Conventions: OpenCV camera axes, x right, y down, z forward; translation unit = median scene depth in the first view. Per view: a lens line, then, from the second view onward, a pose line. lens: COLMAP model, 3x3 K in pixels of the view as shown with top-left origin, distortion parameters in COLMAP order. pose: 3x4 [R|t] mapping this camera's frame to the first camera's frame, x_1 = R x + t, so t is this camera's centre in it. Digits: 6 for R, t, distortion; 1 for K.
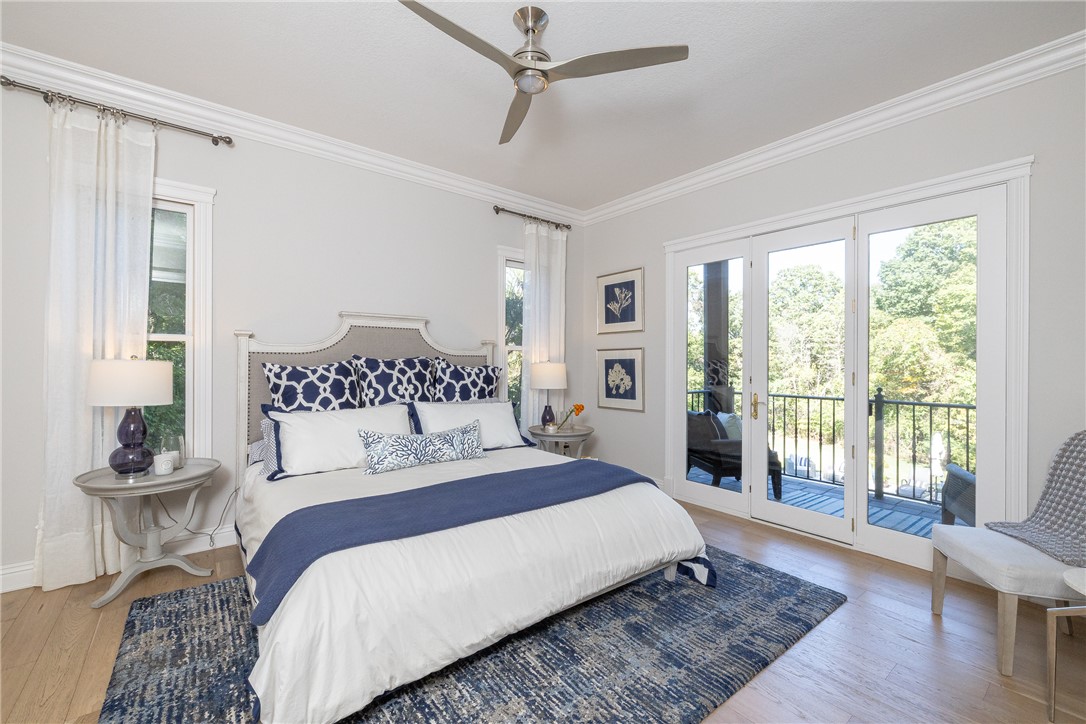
lens RADIAL K [[460.1, 0, 543.8], [0, 460.1, 361.6], [0, 0, 1]] dist [0.000556, 0.000003]
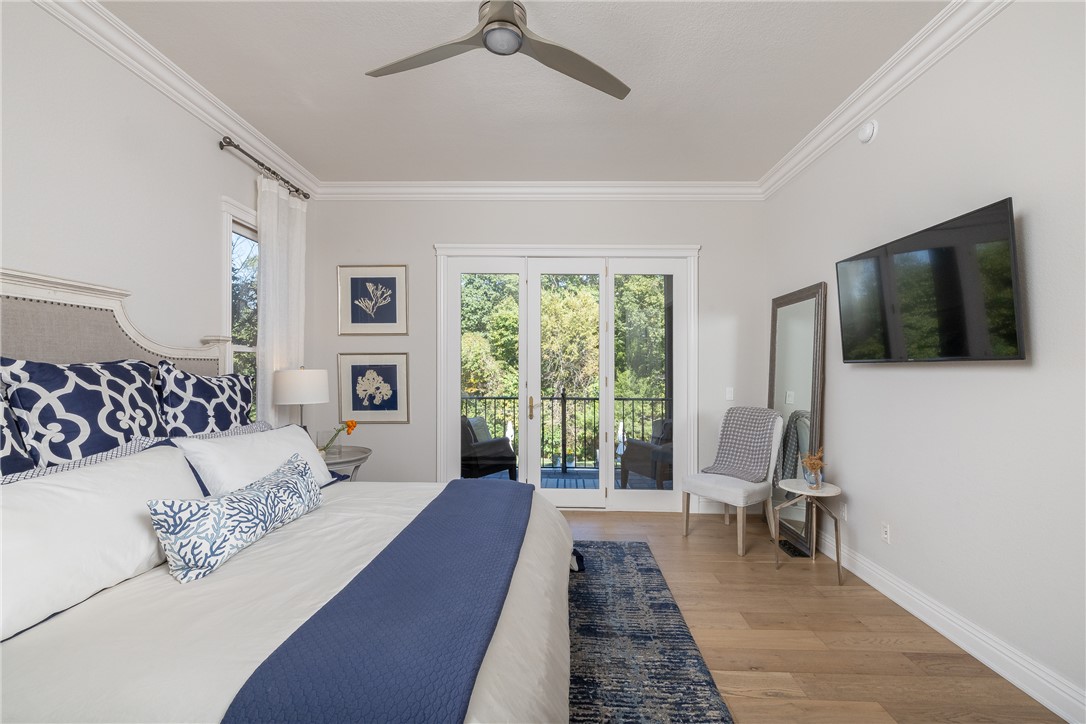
lens RADIAL K [[460.1, 0, 547.2], [0, 460.1, 366.3], [0, 0, 1]] dist [0.000556, 0.000003]
pose [[0.637830, 0.003001, 0.770171, -0.374973], [-0.002243, 0.999995, -0.002038, -0.002553], [-0.770174, -0.000427, 0.637834, 0.240622]]
